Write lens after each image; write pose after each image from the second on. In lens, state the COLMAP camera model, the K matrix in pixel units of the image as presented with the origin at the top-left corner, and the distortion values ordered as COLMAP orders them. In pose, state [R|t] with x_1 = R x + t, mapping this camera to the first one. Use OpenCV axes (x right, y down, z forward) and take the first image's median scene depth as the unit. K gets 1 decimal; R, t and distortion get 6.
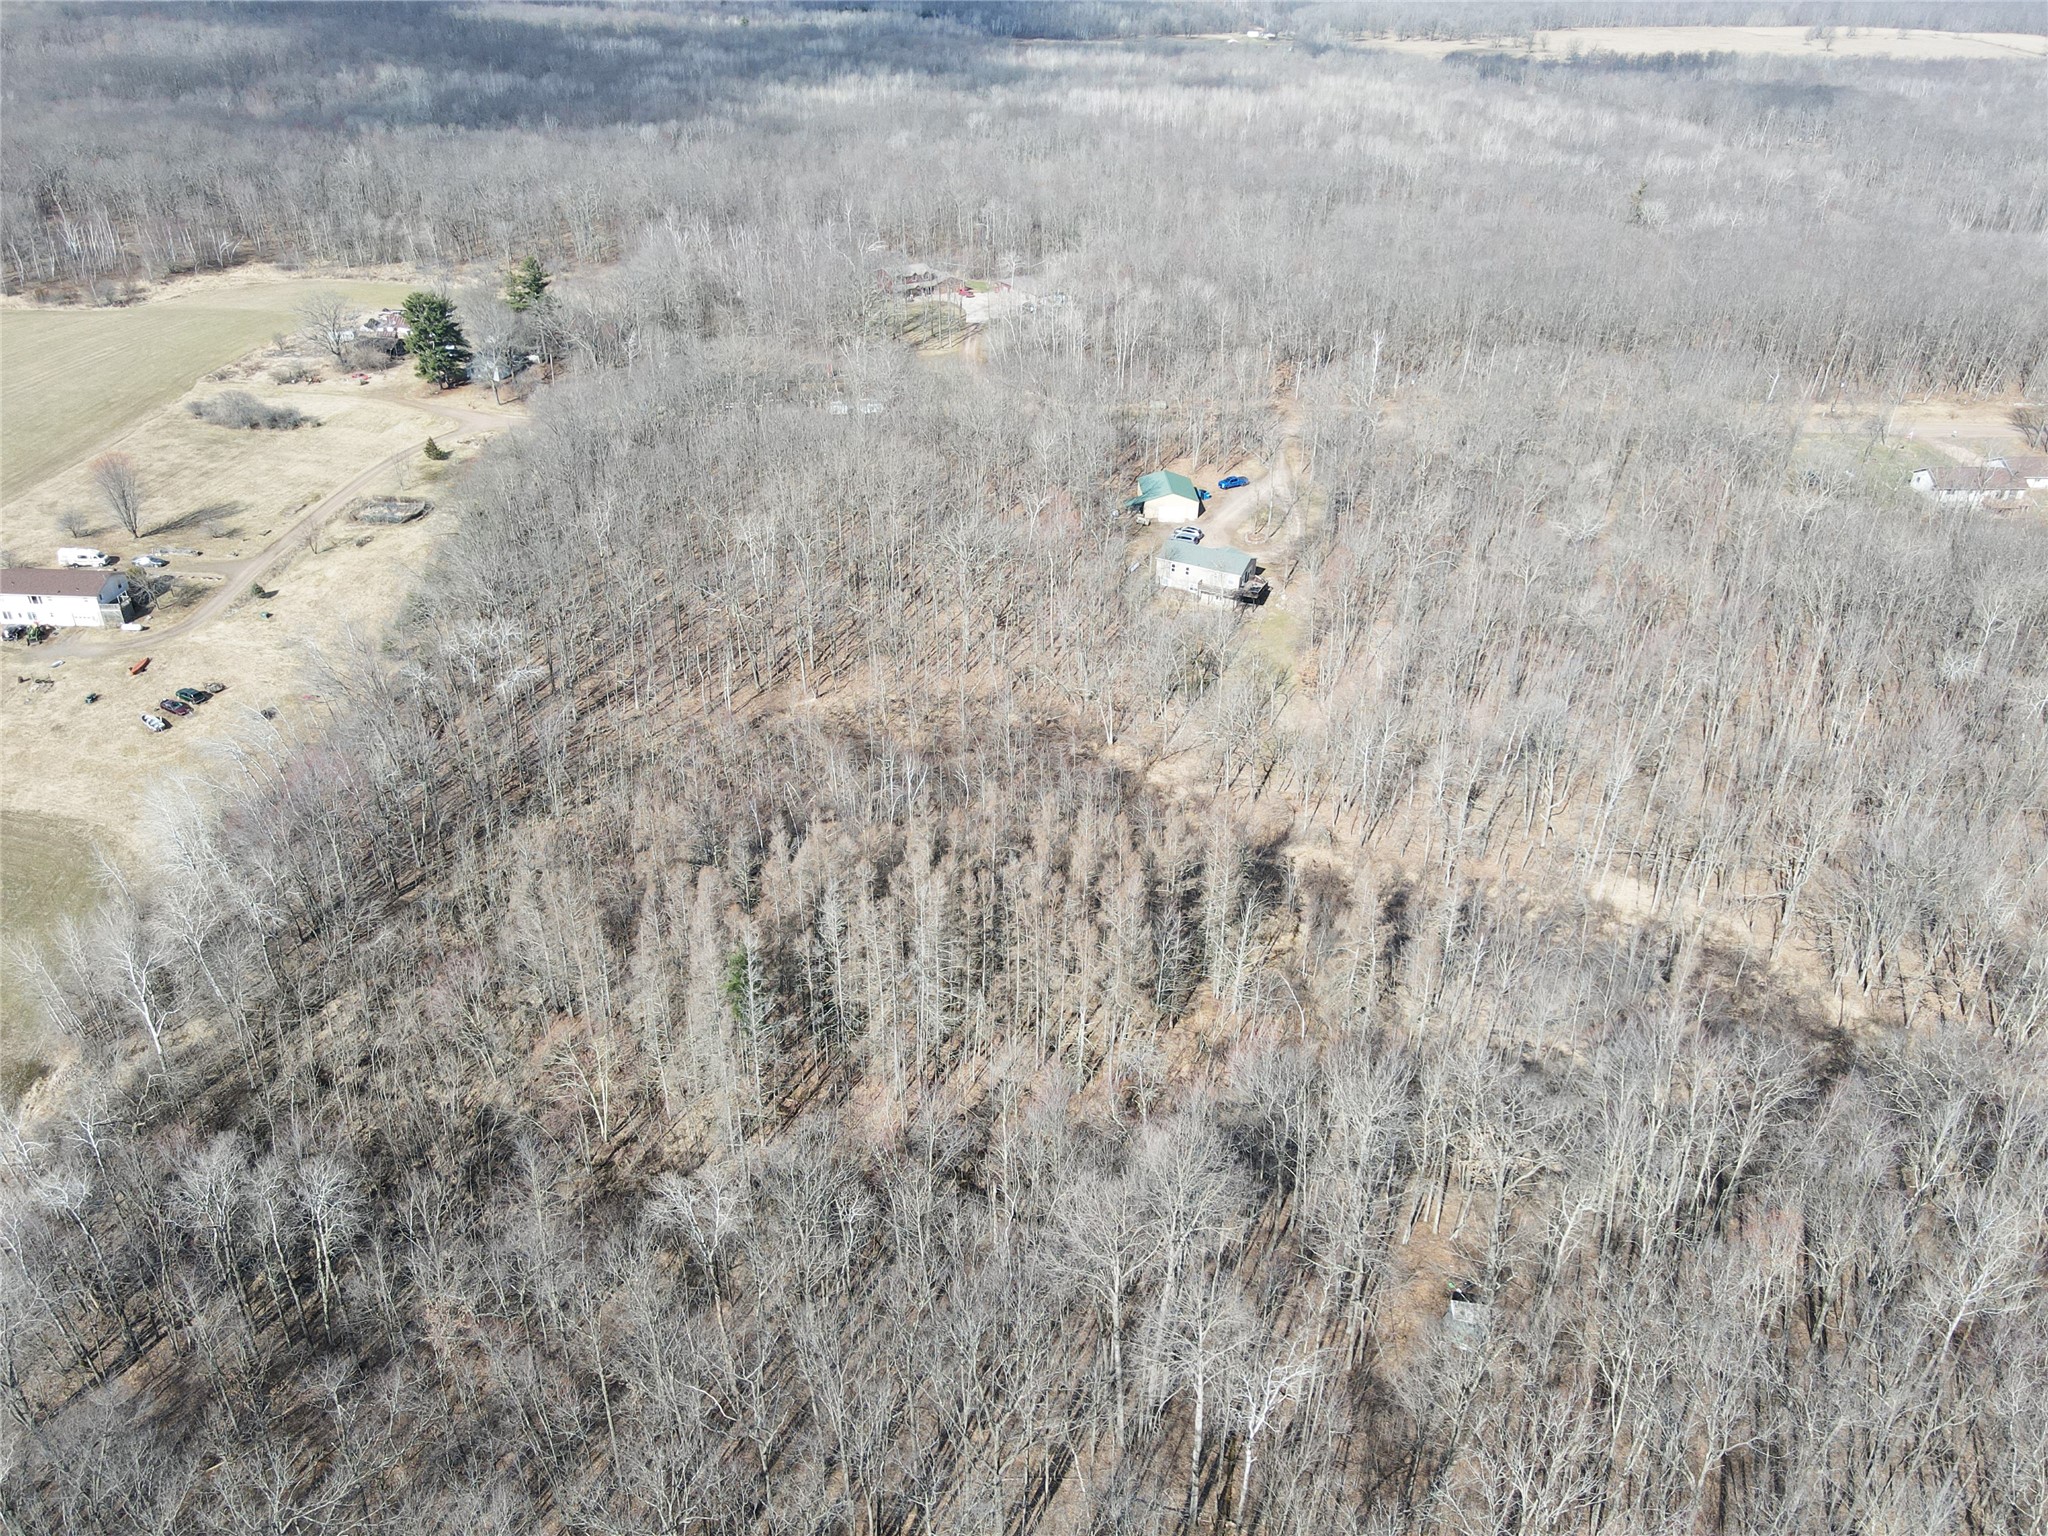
lens RADIAL K [[1442.3, 0, 1026.7], [0, 1442.3, 758.6], [0, 0, 1]] dist [-0.004973, 0.003723]
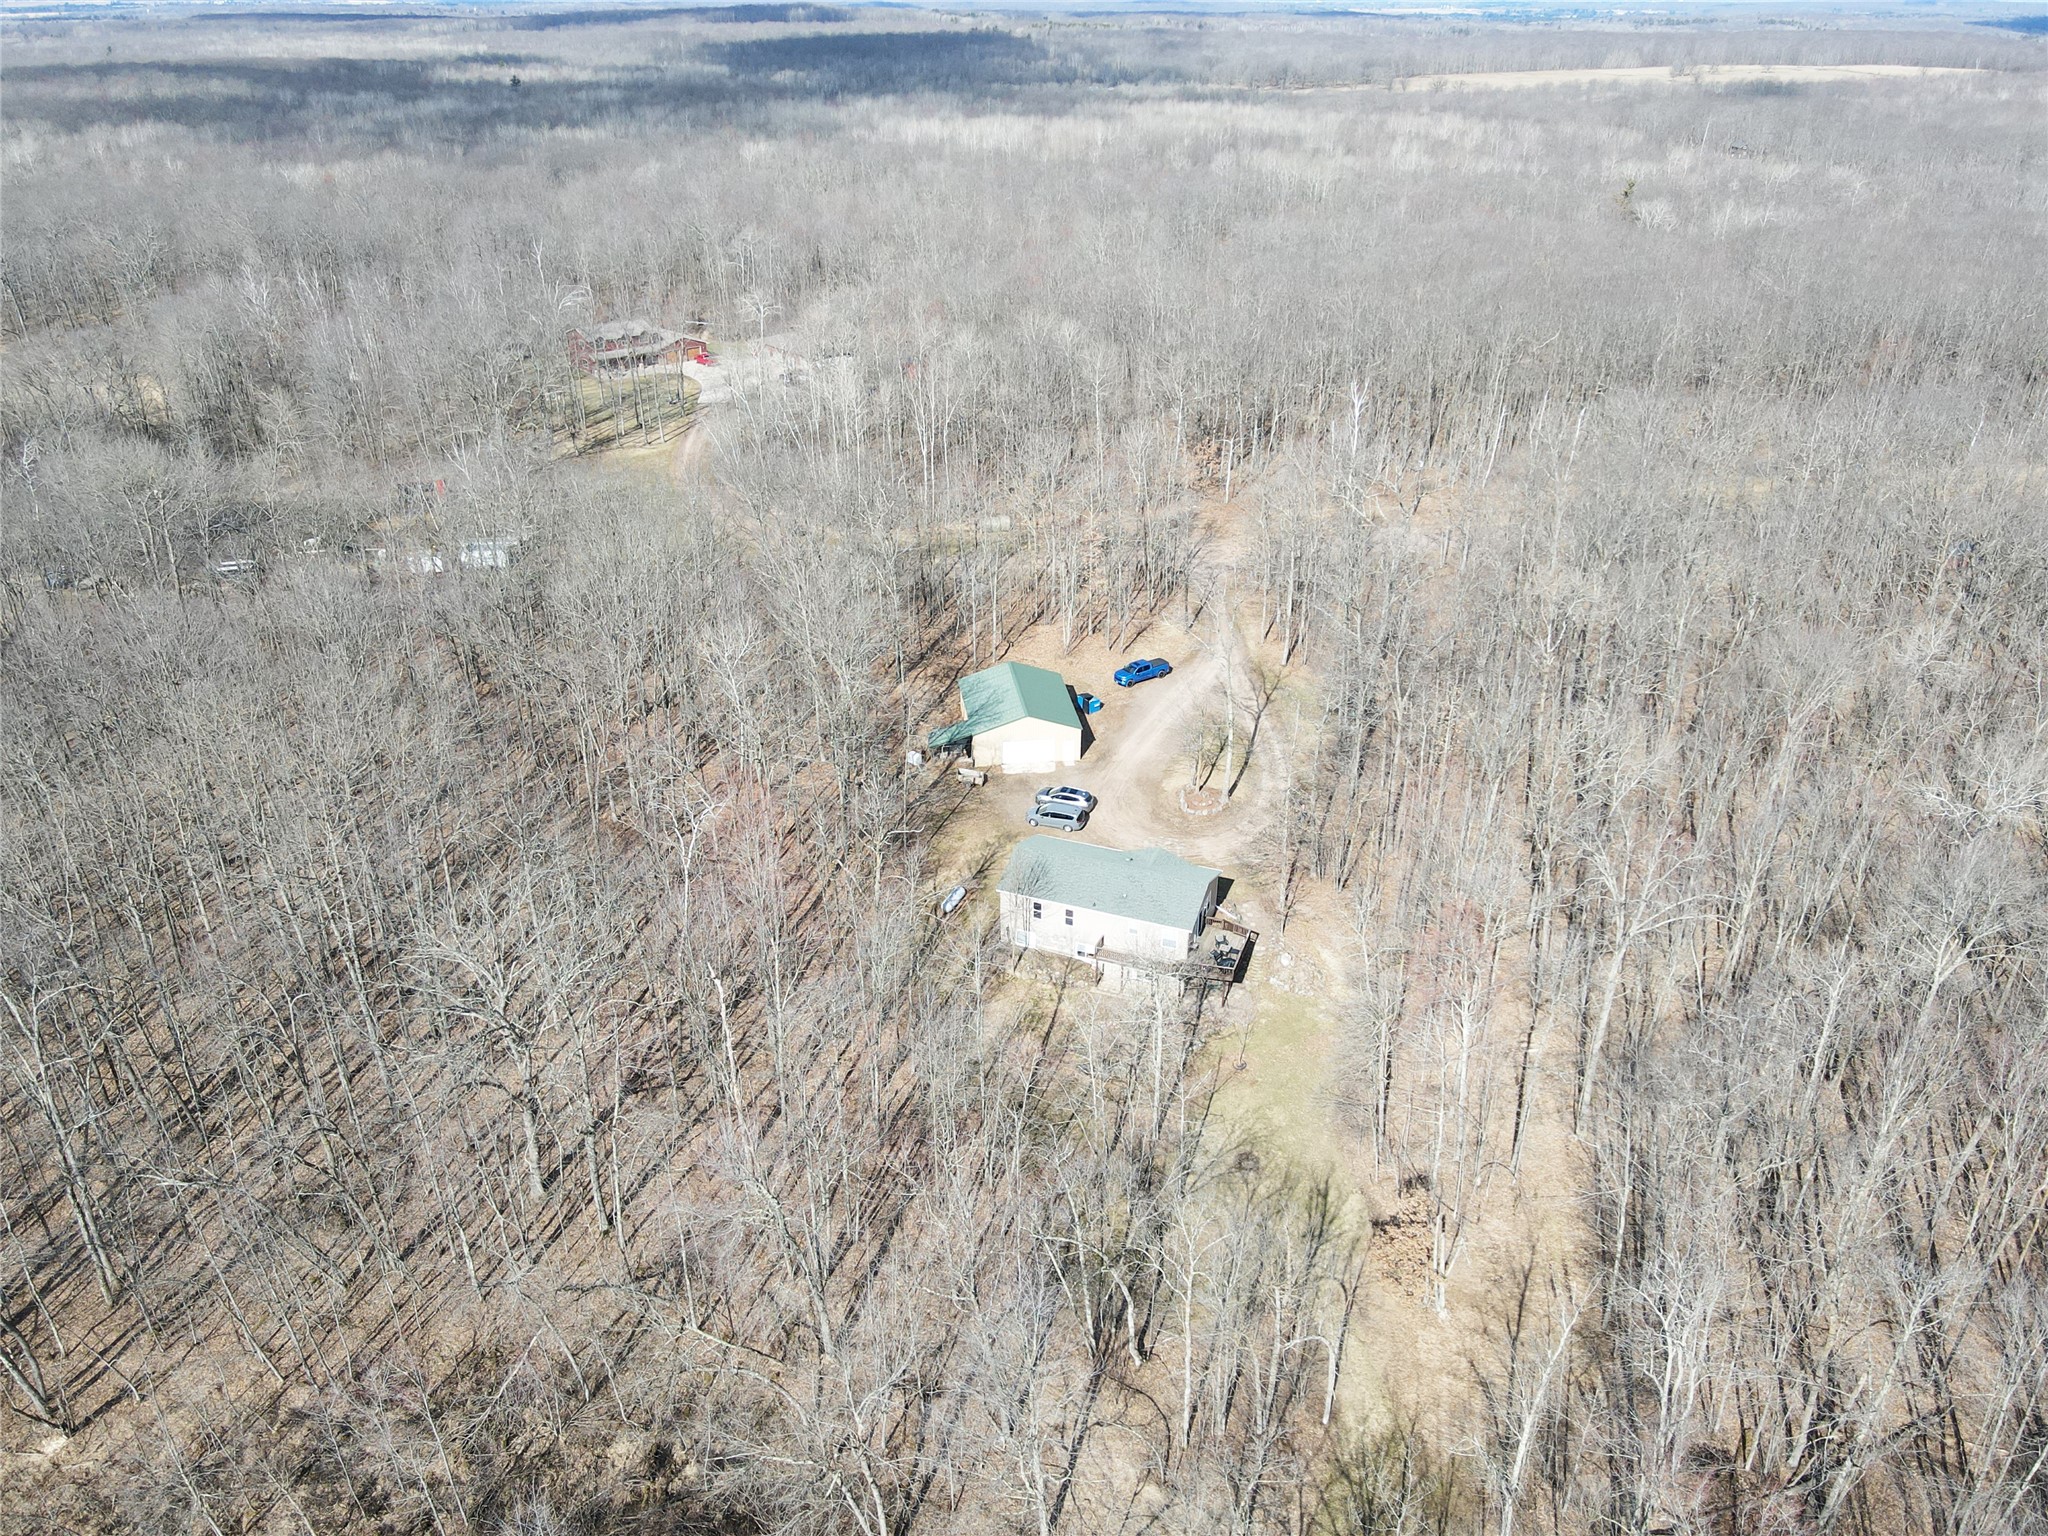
lens RADIAL K [[1442.3, 0, 1020.5], [0, 1442.3, 774.9], [0, 0, 1]] dist [-0.004973, 0.003723]
pose [[0.994988, -0.065522, 0.075537, 0.051464], [0.068794, 0.996765, -0.041565, -0.122368], [-0.072569, 0.046553, 0.996276, 0.434262]]
